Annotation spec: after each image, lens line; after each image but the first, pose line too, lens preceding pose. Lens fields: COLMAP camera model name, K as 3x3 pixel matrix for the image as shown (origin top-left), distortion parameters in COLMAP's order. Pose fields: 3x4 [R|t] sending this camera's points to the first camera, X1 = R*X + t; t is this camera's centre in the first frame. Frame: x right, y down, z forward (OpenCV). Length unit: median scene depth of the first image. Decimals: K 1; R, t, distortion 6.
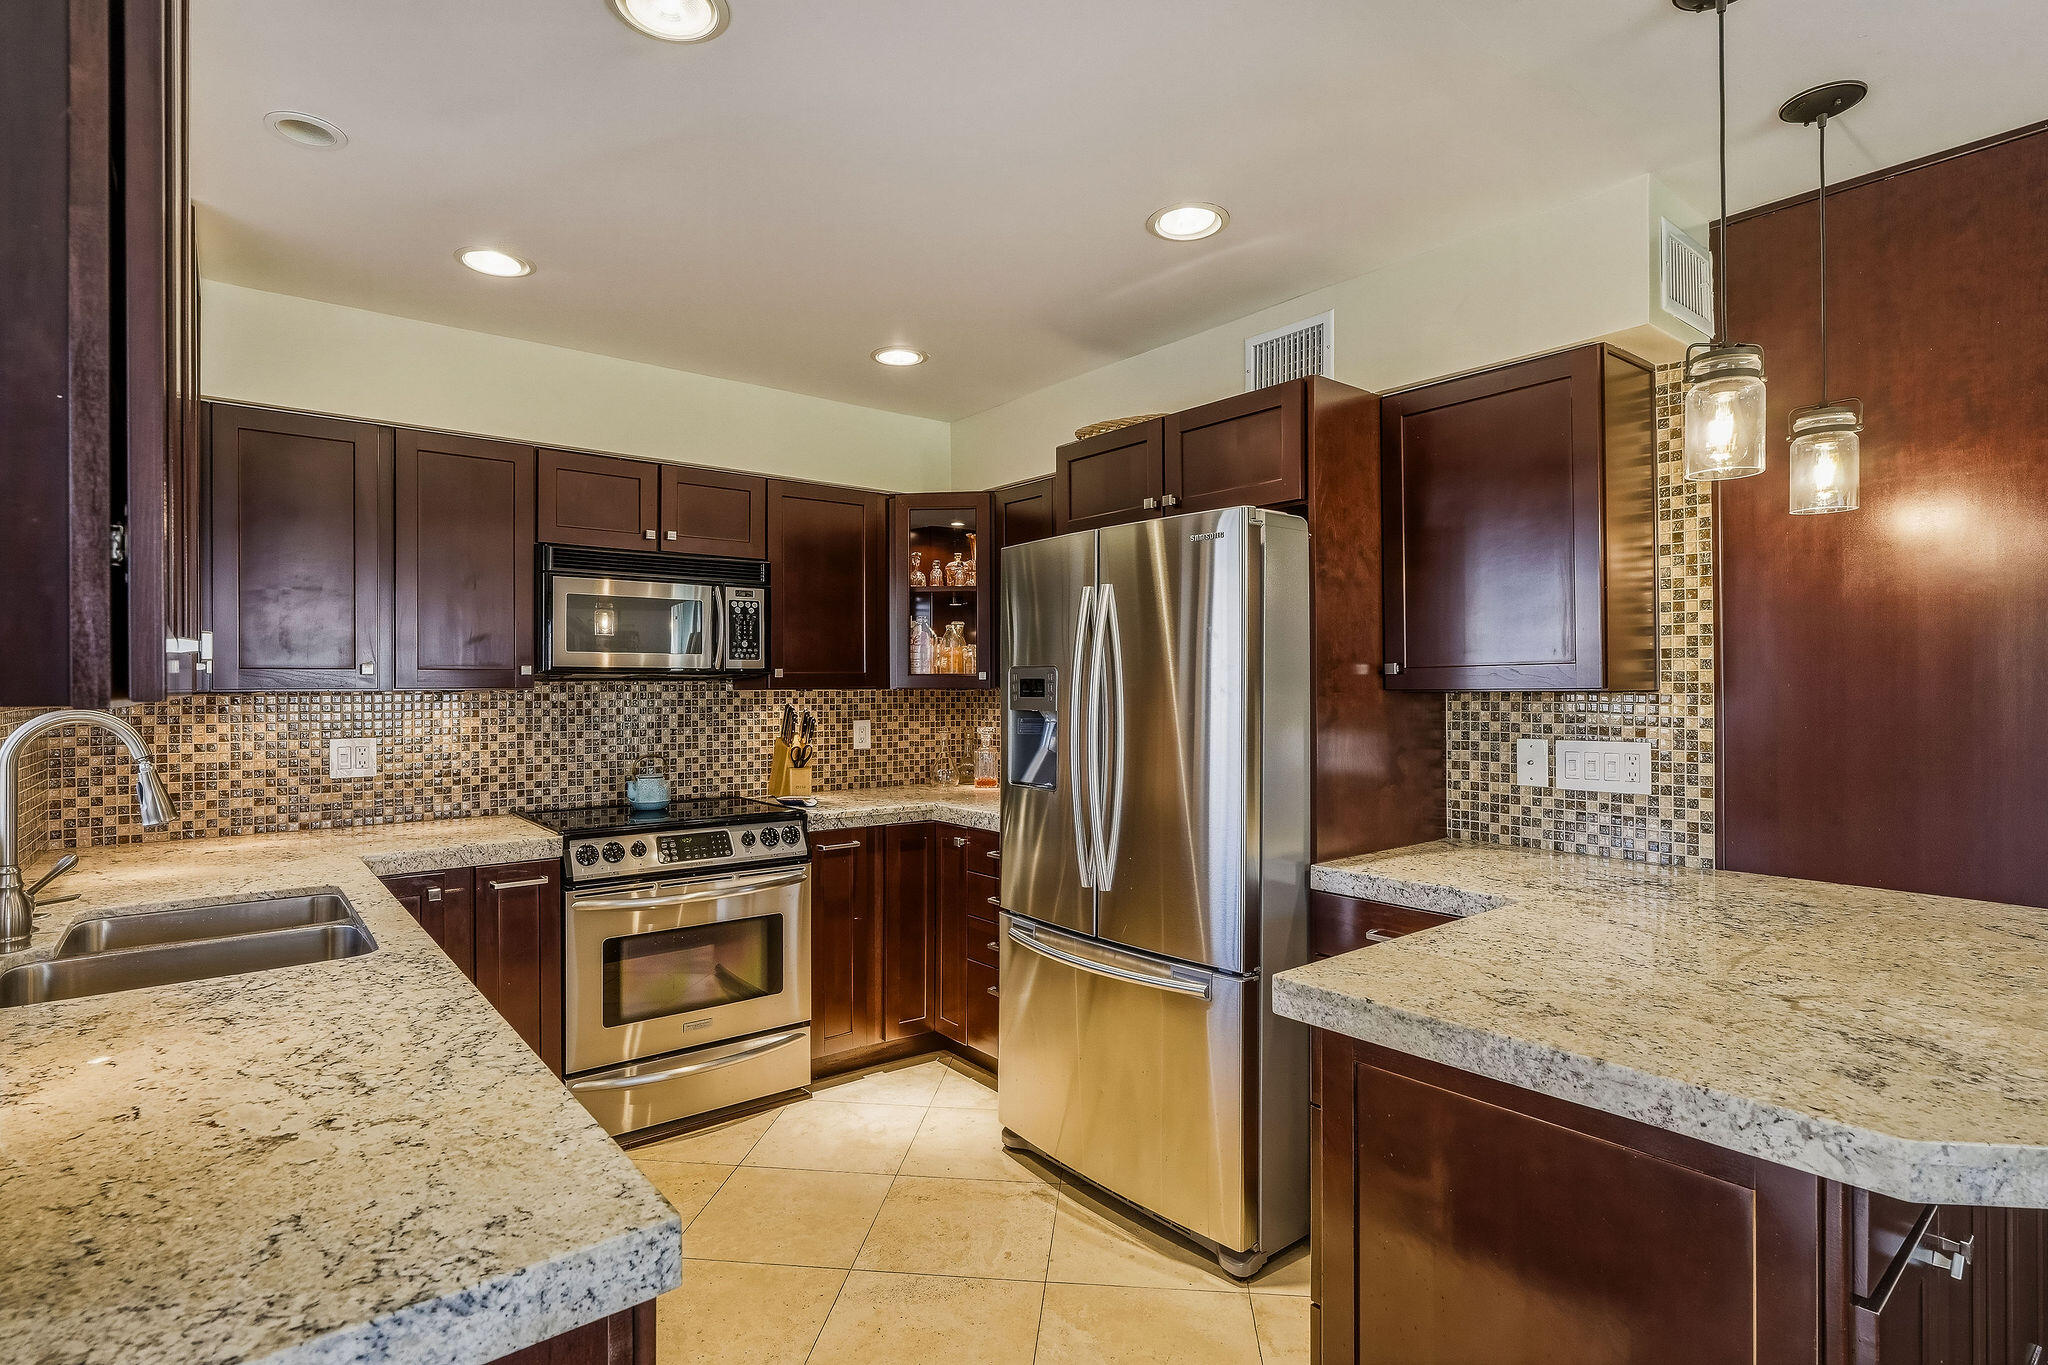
lens RADIAL K [[1004.4, 0, 1010.2], [0, 1004.4, 685.7], [0, 0, 1]] dist [-0.005987, 0.002180]
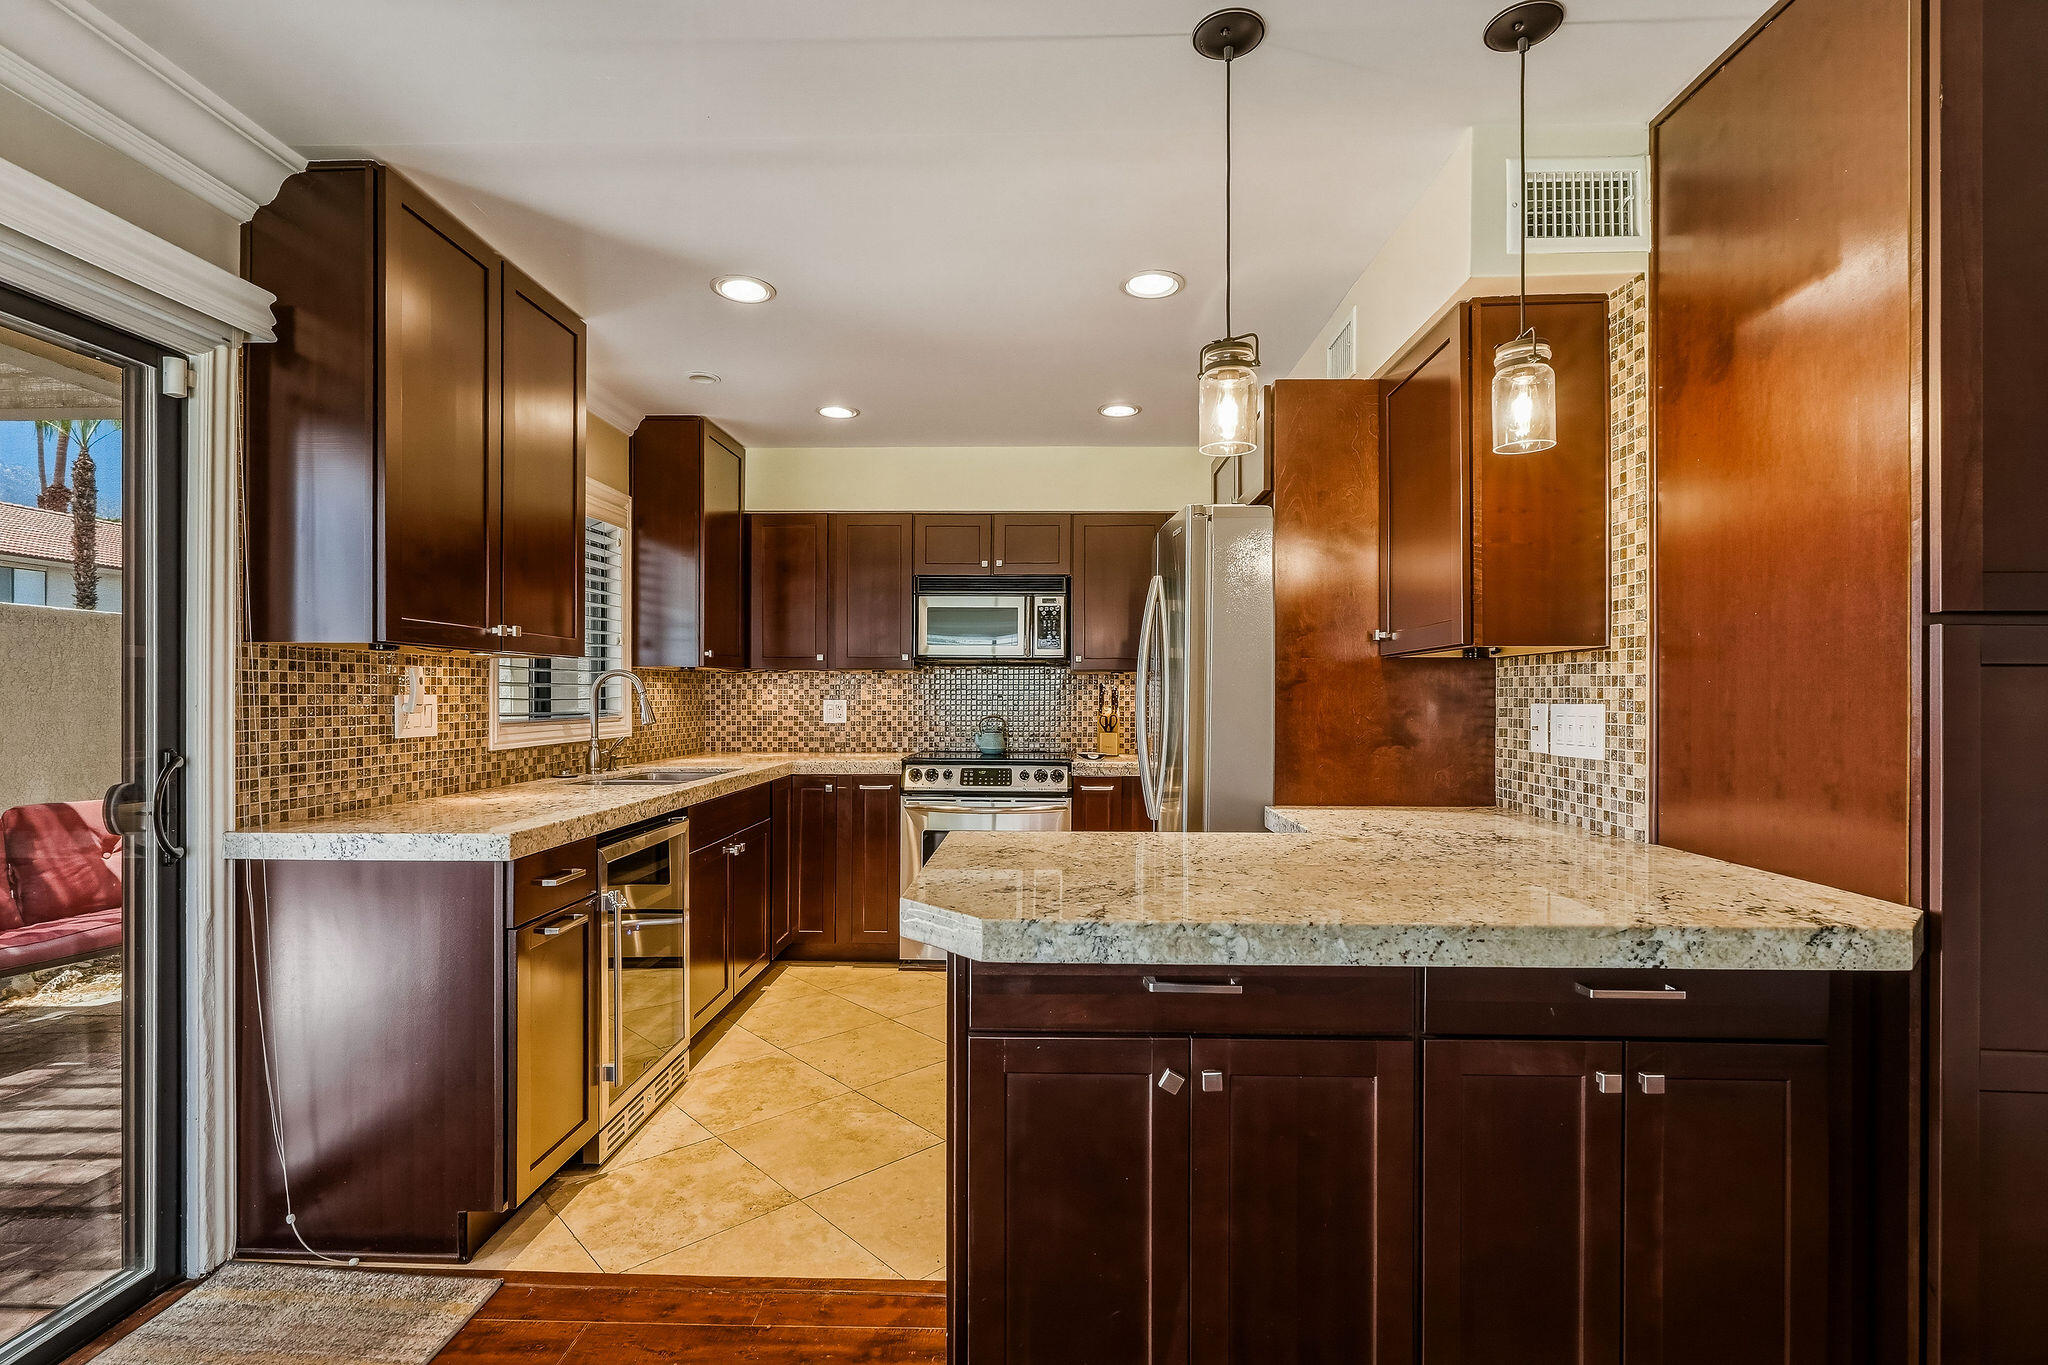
lens RADIAL K [[938.8, 0, 1024.3], [0, 938.8, 697.8], [0, 0, 1]] dist [-0.000986, -0.000048]
pose [[0.765253, 0.008450, -0.643675, 0.642010], [-0.006281, 0.999964, 0.005659, 0.040745], [0.643699, -0.000287, 0.765278, -0.003331]]
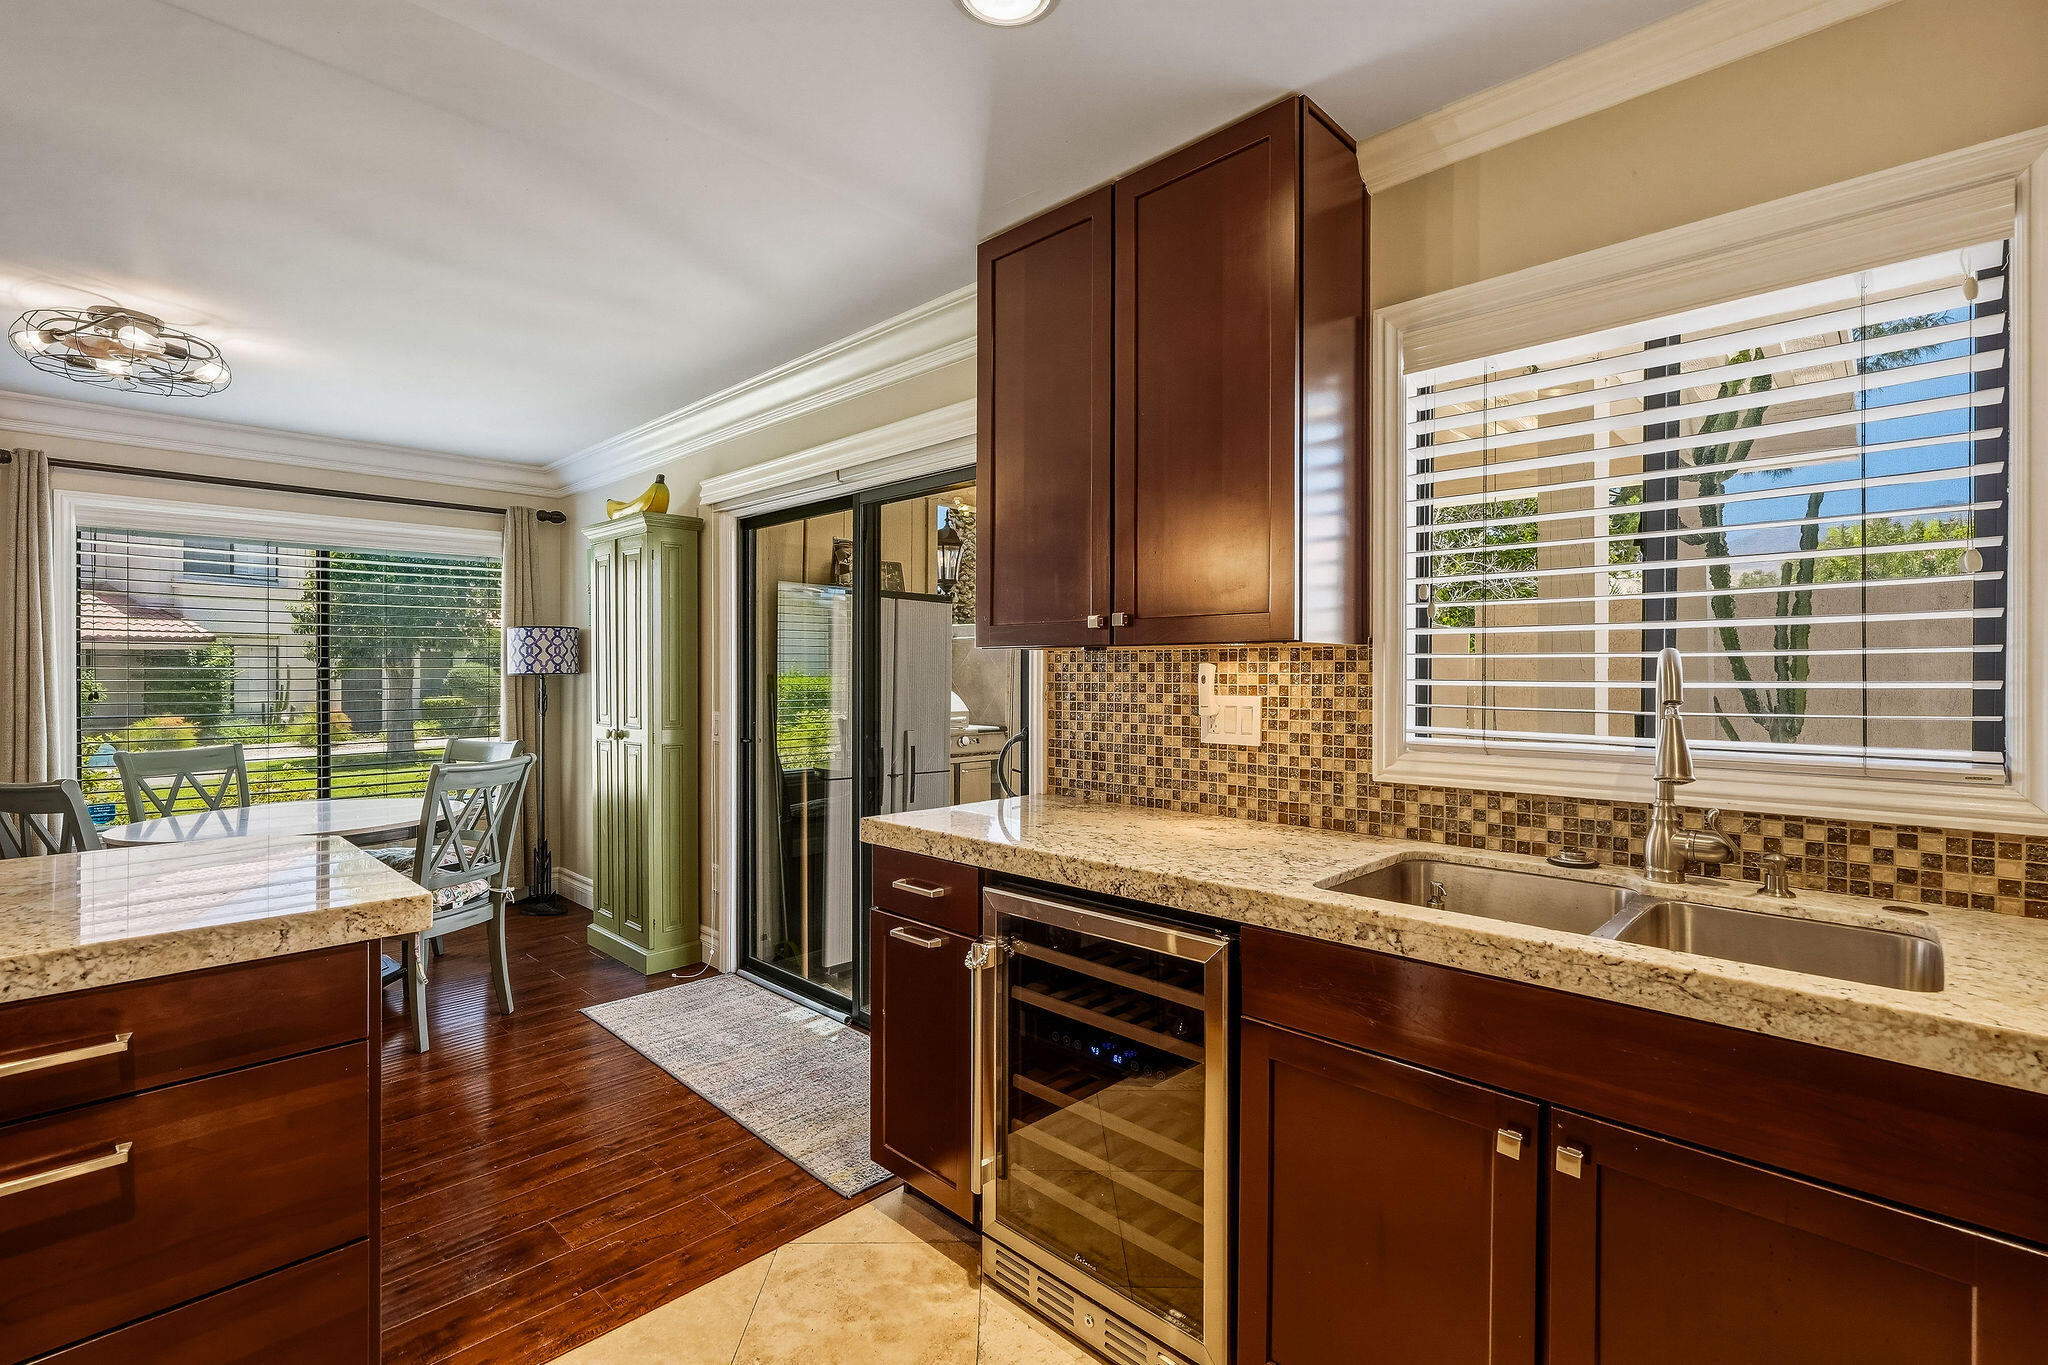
lens RADIAL K [[938.8, 0, 1031.7], [0, 938.8, 679.3], [0, 0, 1]] dist [-0.000986, -0.000048]
pose [[-0.991187, 0.004588, -0.132388, -0.126837], [0.003395, 0.999952, 0.009239, 0.025388], [0.132424, 0.008708, -0.991155, 1.069535]]
